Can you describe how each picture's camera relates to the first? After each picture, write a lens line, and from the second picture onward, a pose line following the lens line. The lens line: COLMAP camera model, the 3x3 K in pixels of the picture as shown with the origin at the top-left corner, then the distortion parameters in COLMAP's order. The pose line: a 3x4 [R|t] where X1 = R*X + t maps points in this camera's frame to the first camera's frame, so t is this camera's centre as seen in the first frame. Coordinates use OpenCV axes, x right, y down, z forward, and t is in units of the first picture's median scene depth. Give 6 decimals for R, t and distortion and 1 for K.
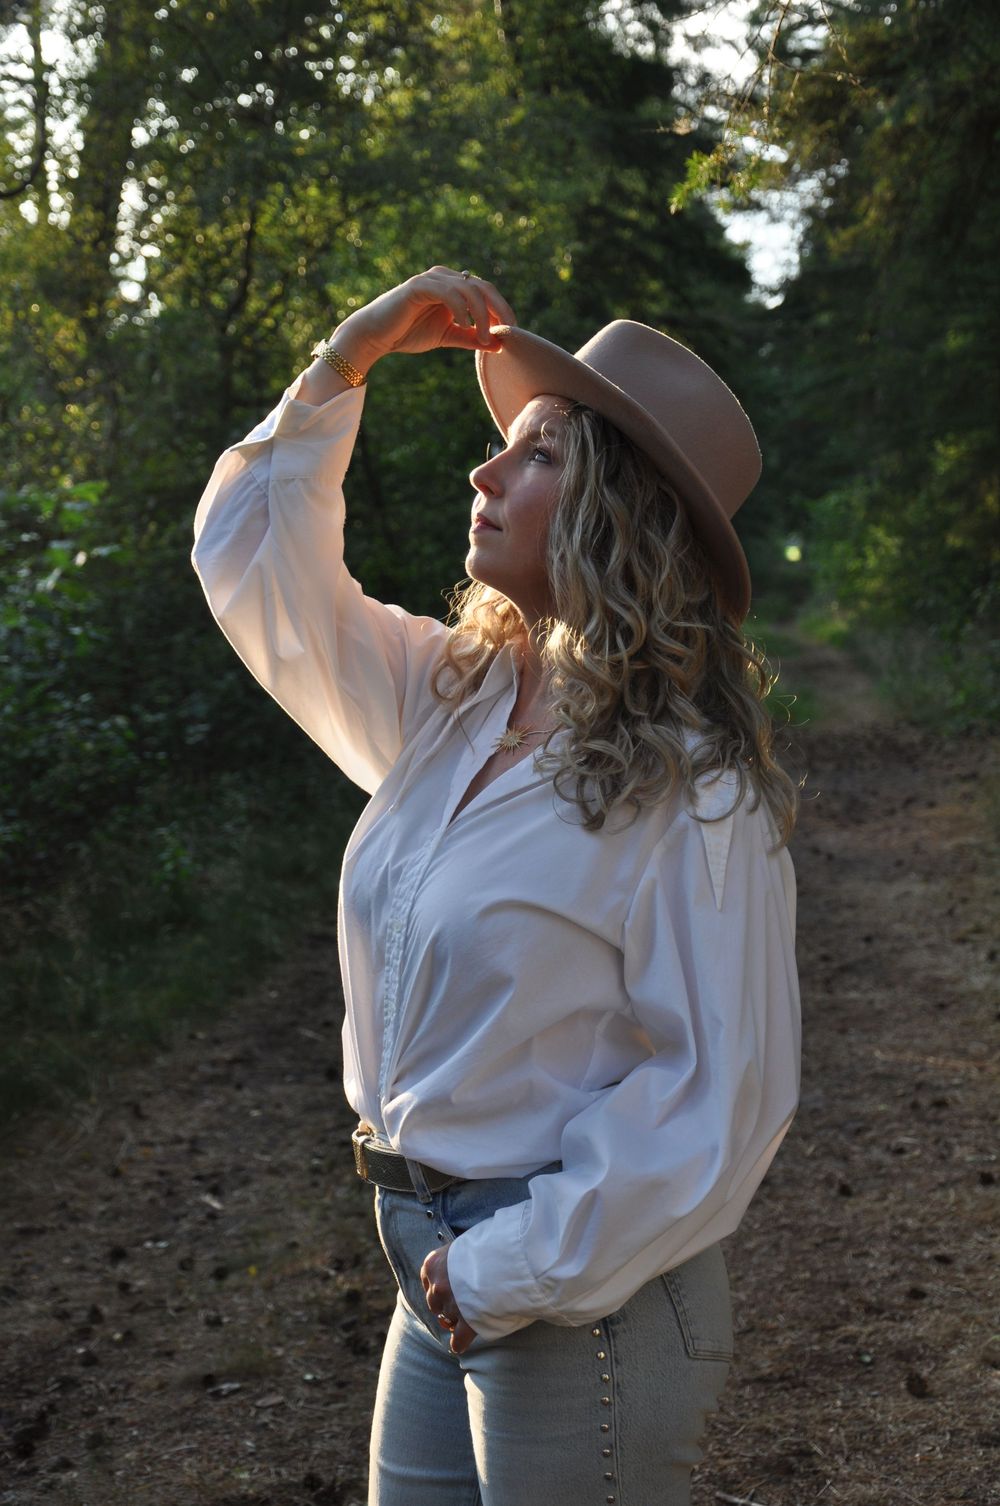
lens RADIAL K [[2519.1, 0, 499.5], [0, 2519.1, 760.6], [0, 0, 1]] dist [0.218141, 0.000000]
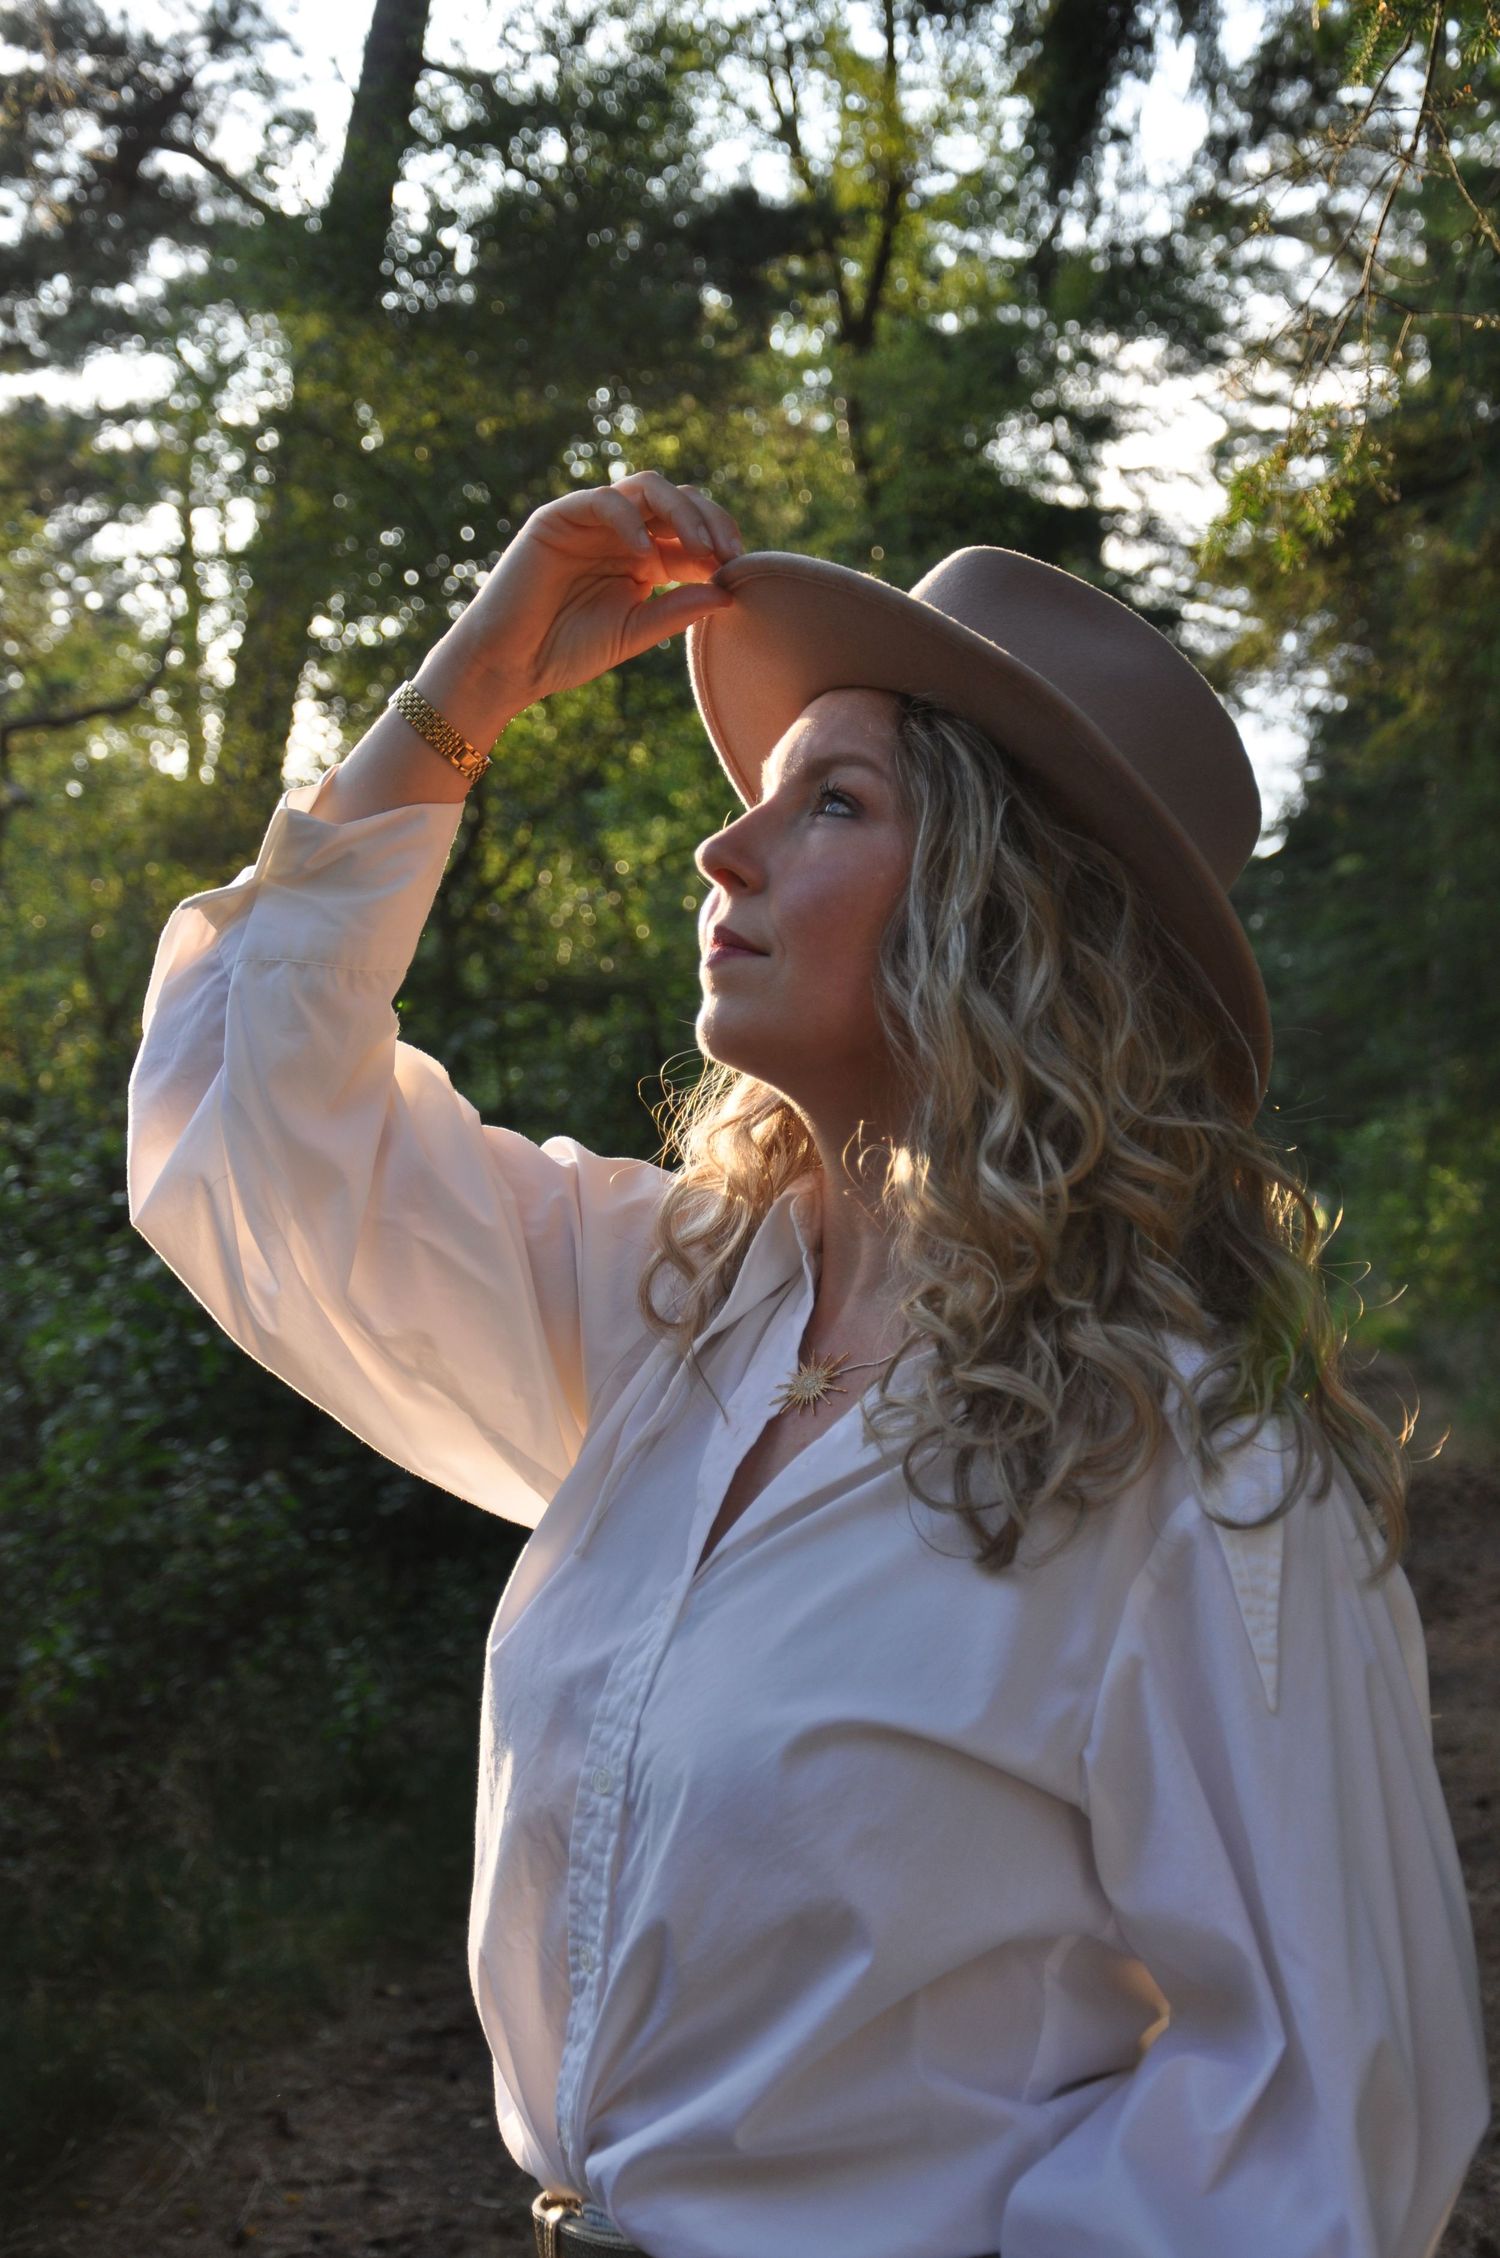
lens RADIAL K [[3776.9, 0, 751.7], [0, 3776.9, 1124.8], [0, 0, 1]] dist [0.218141, 0.000000]
pose [[0.998952, -0.033047, -0.031682, 0.004452], [0.029362, 0.993448, -0.110453, 0.006017], [0.035124, 0.109406, 0.993376, 0.068450]]
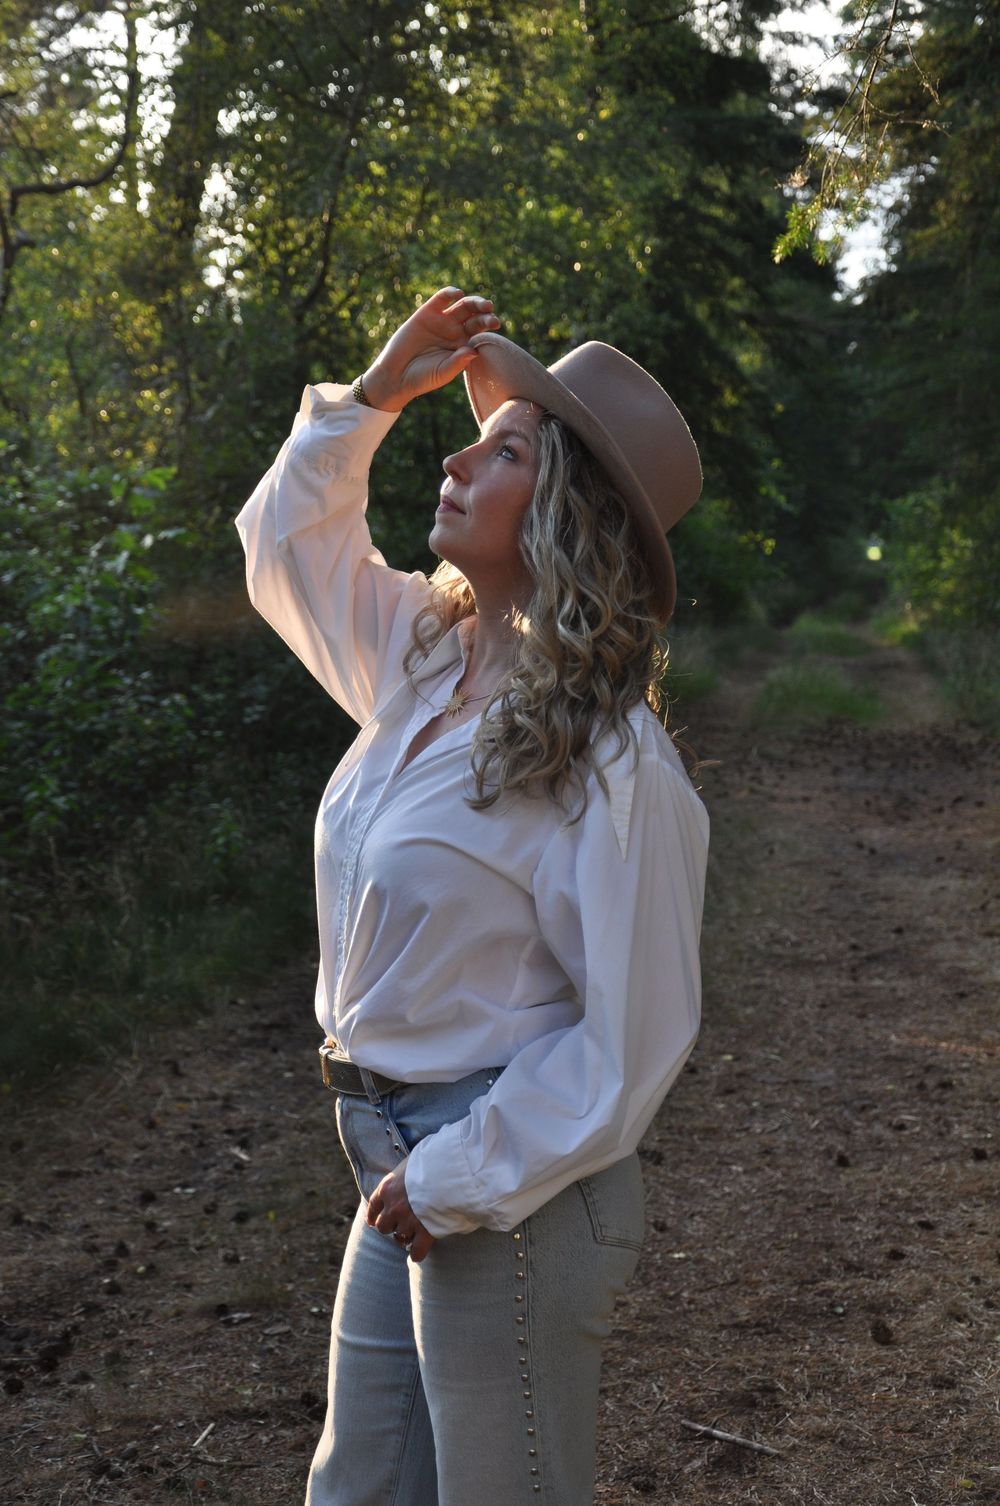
lens RADIAL K [[2519.1, 0, 471.3], [0, 2519.1, 750.5], [0, 0, 1]] dist [0.218141, 0.000000]
pose [[0.998887, 0.026901, -0.038753, 0.013561], [-0.026934, 0.999637, -0.000342, 0.003637], [0.038730, 0.001386, 0.999249, -0.032035]]
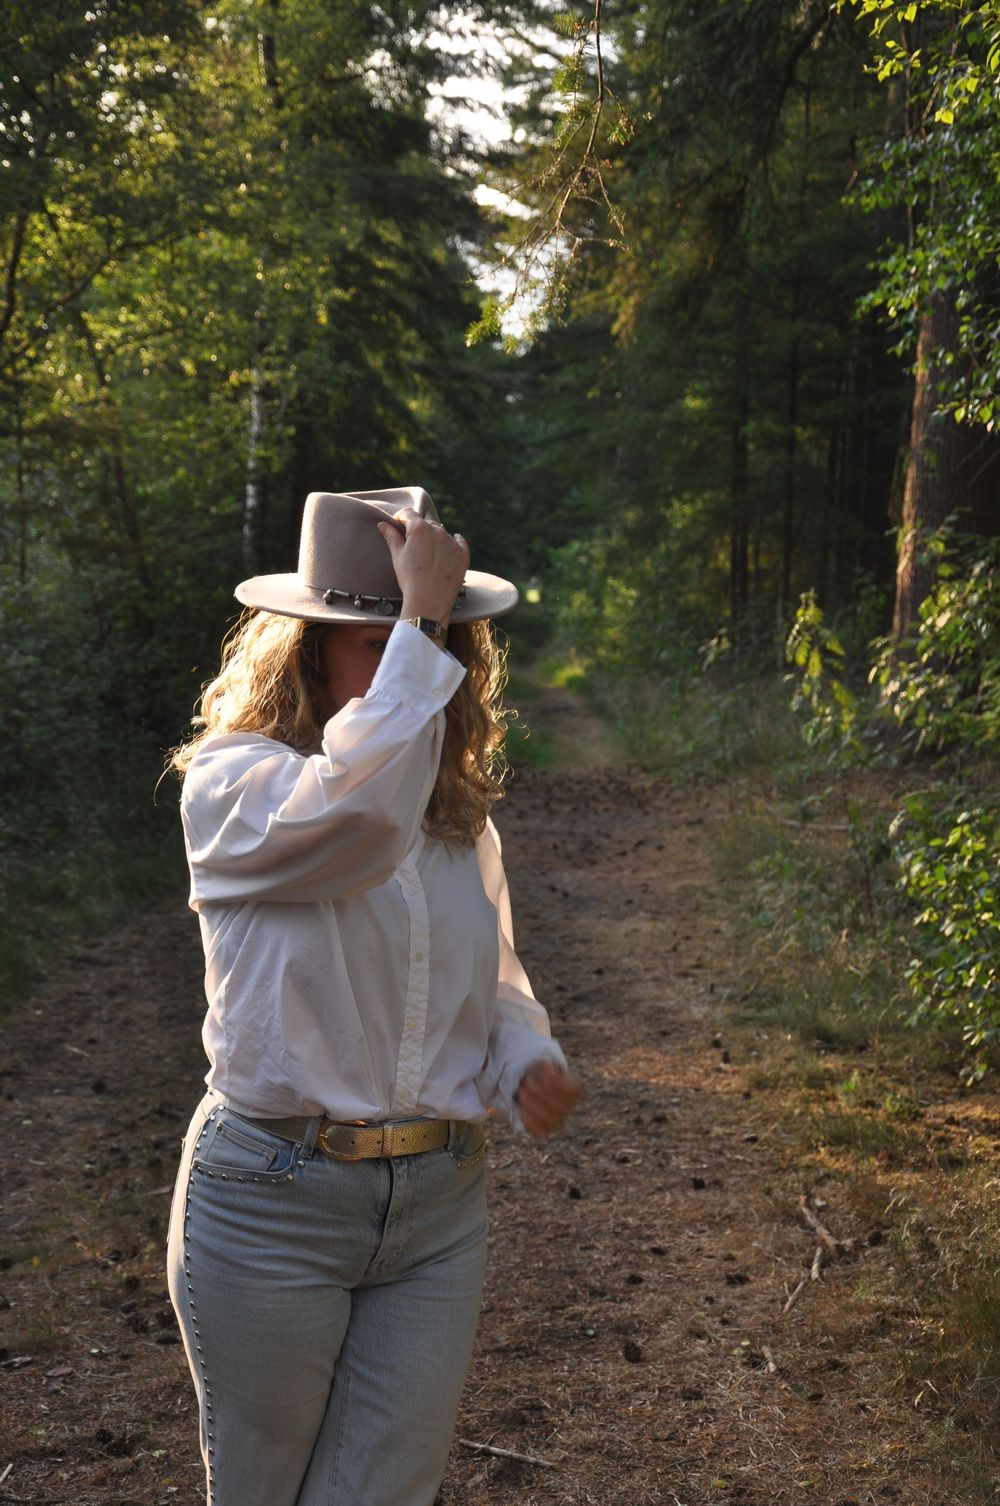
lens RADIAL K [[2483.5, 0, 510.9], [0, 2483.5, 759.3], [0, 0, 1]] dist [0.181802, 0.000000]
pose [[0.993636, 0.032089, 0.107968, -0.011461], [-0.030559, 0.999408, -0.015800, -0.002559], [-0.108411, 0.012400, 0.994029, -0.062216]]
